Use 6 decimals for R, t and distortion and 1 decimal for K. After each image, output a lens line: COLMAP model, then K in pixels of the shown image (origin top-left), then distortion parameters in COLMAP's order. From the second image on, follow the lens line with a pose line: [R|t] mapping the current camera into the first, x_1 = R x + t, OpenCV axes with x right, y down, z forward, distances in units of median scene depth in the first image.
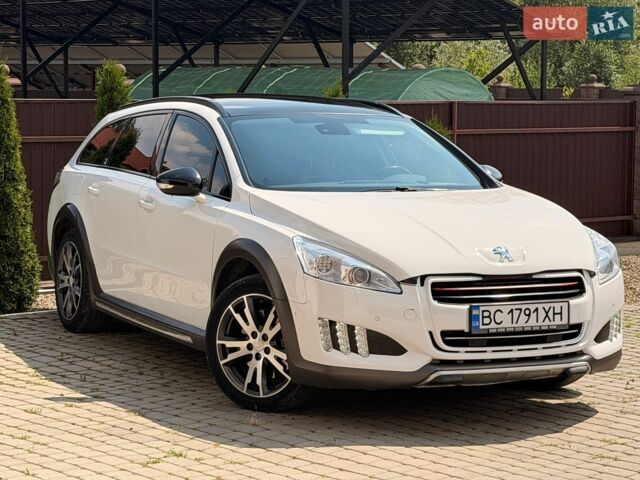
lens RADIAL K [[1620.6, 0, 338.8], [0, 1620.6, 239.3], [0, 0, 1]] dist [-1.131756, 21.530290]
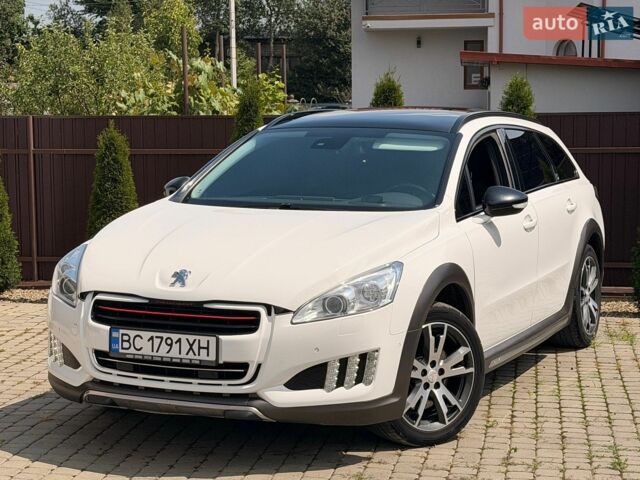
lens RADIAL K [[1449.8, 0, 310.5], [0, 1449.8, 242.5], [0, 0, 1]] dist [0.100328, 0.120474]
pose [[0.633856, 0.055104, -0.771486, 0.815838], [-0.055710, 0.998121, 0.025520, -0.038185], [0.771442, 0.026803, 0.635735, 0.522084]]
